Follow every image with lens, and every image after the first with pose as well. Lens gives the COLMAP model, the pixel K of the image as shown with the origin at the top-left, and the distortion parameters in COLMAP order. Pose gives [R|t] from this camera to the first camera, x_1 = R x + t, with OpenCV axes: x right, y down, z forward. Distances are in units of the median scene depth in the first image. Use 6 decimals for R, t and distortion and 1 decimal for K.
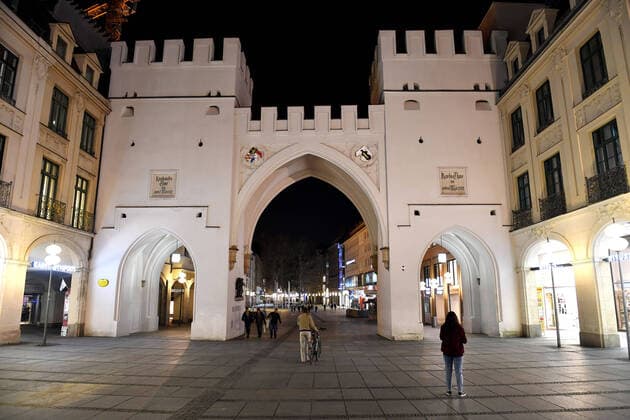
lens RADIAL K [[440.7, 0, 315.0], [0, 440.7, 202.7], [0, 0, 1]] dist [-0.051581, 0.002780]
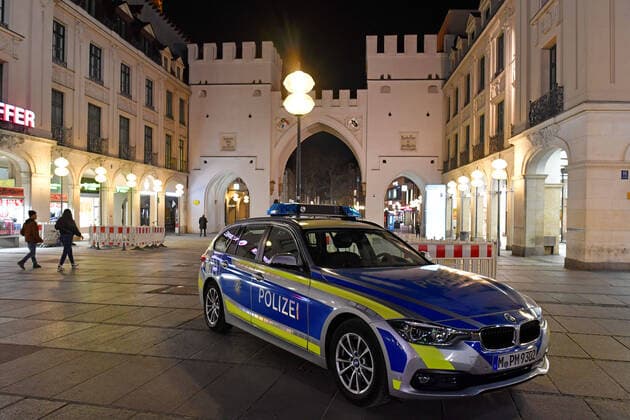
lens RADIAL K [[498.4, 0, 315.0], [0, 498.4, 210.0], [0, 0, 1]] dist [0.001318, 0.000347]
pose [[0.996702, 0.012511, -0.080174, 0.120088], [0.004776, 0.977285, 0.211873, -0.181701], [0.081003, -0.211558, 0.974003, -0.797069]]
